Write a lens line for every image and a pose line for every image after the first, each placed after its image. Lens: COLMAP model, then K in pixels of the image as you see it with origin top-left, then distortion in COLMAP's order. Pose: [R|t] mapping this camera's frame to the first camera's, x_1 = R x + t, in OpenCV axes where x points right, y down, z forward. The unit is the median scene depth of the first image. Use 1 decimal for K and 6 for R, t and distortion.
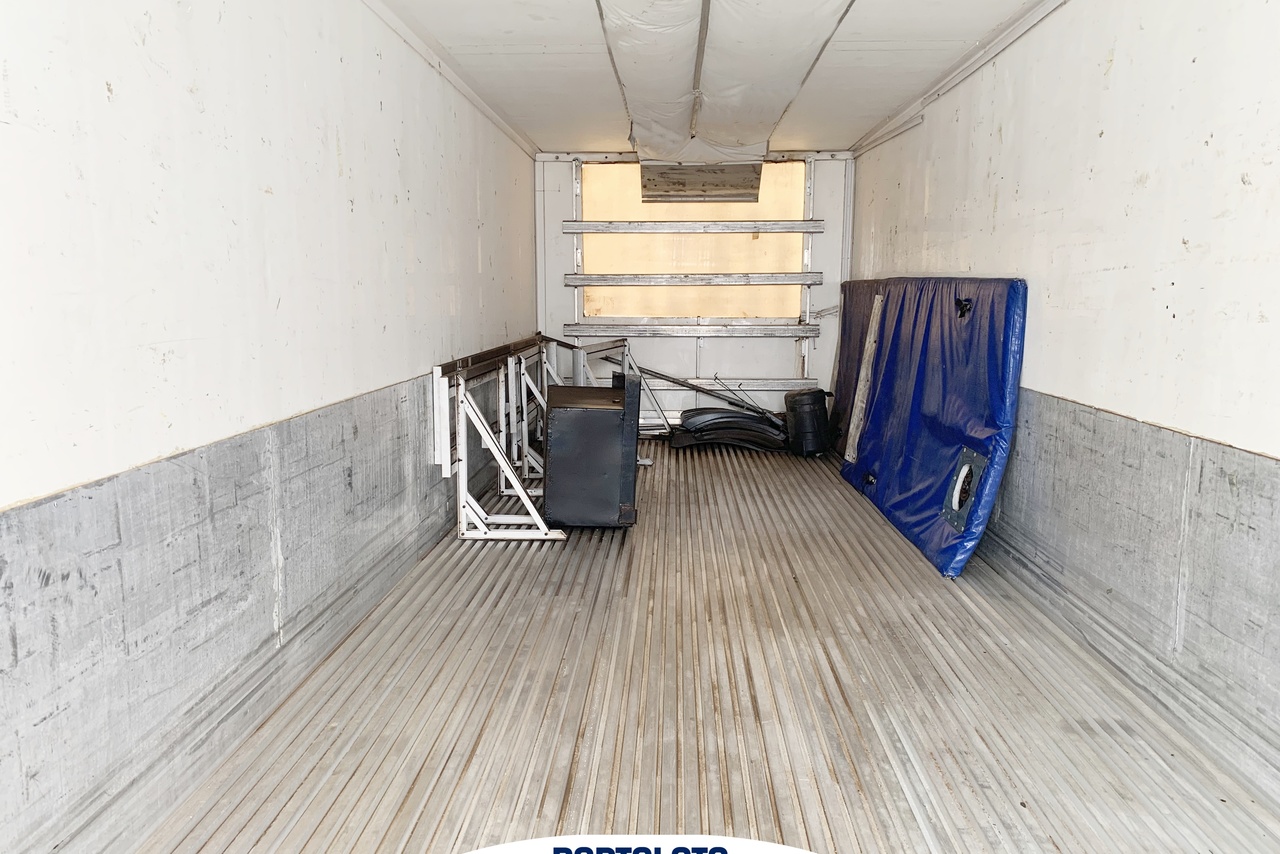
lens RADIAL K [[1012.2, 0, 632.3], [0, 1012.2, 421.9], [0, 0, 1]] dist [0.172103, -0.405041]
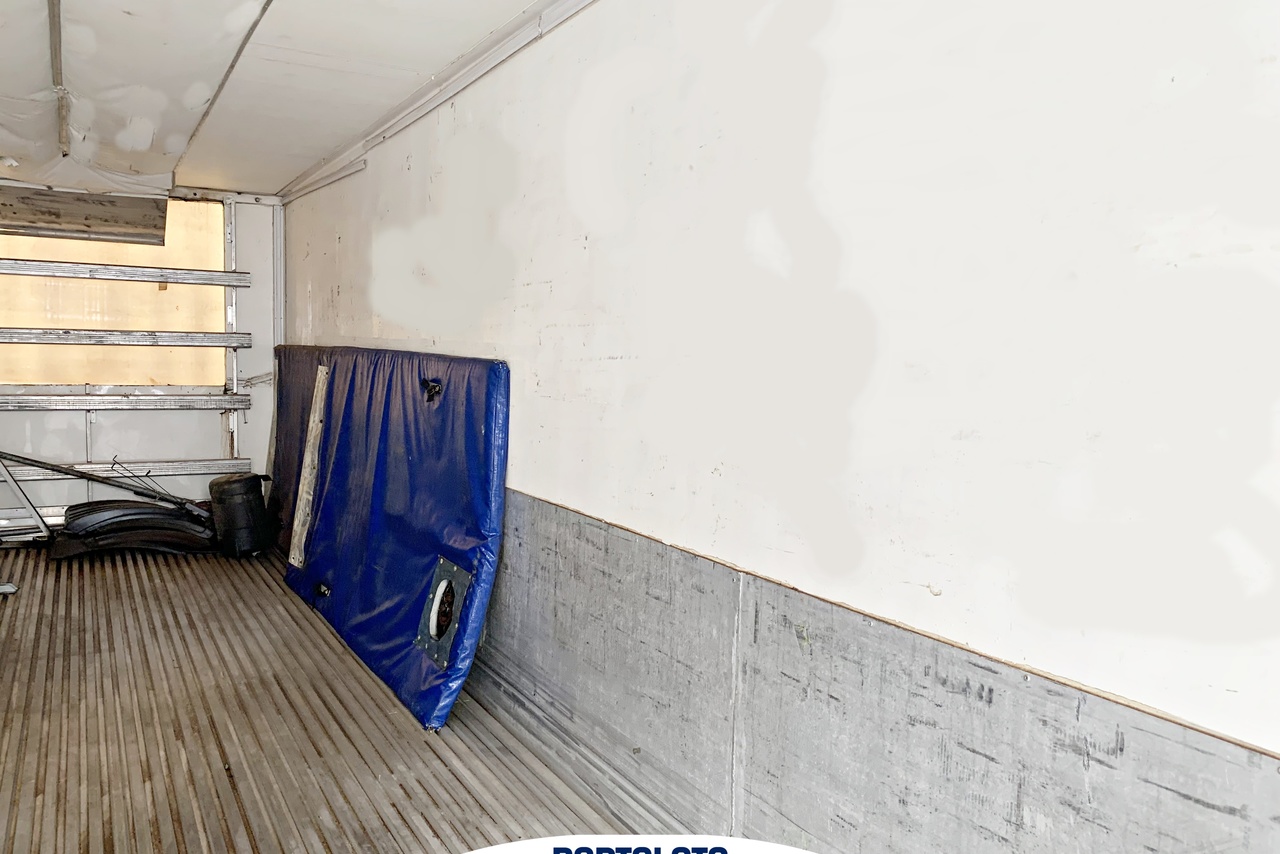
lens RADIAL K [[993.9, 0, 625.7], [0, 993.9, 423.3], [0, 0, 1]] dist [0.017183, -0.005061]
pose [[0.856383, -0.025052, 0.515734, 0.040166], [0.048952, 0.998263, -0.032794, -0.049026], [-0.514016, 0.053331, 0.856121, 0.227536]]
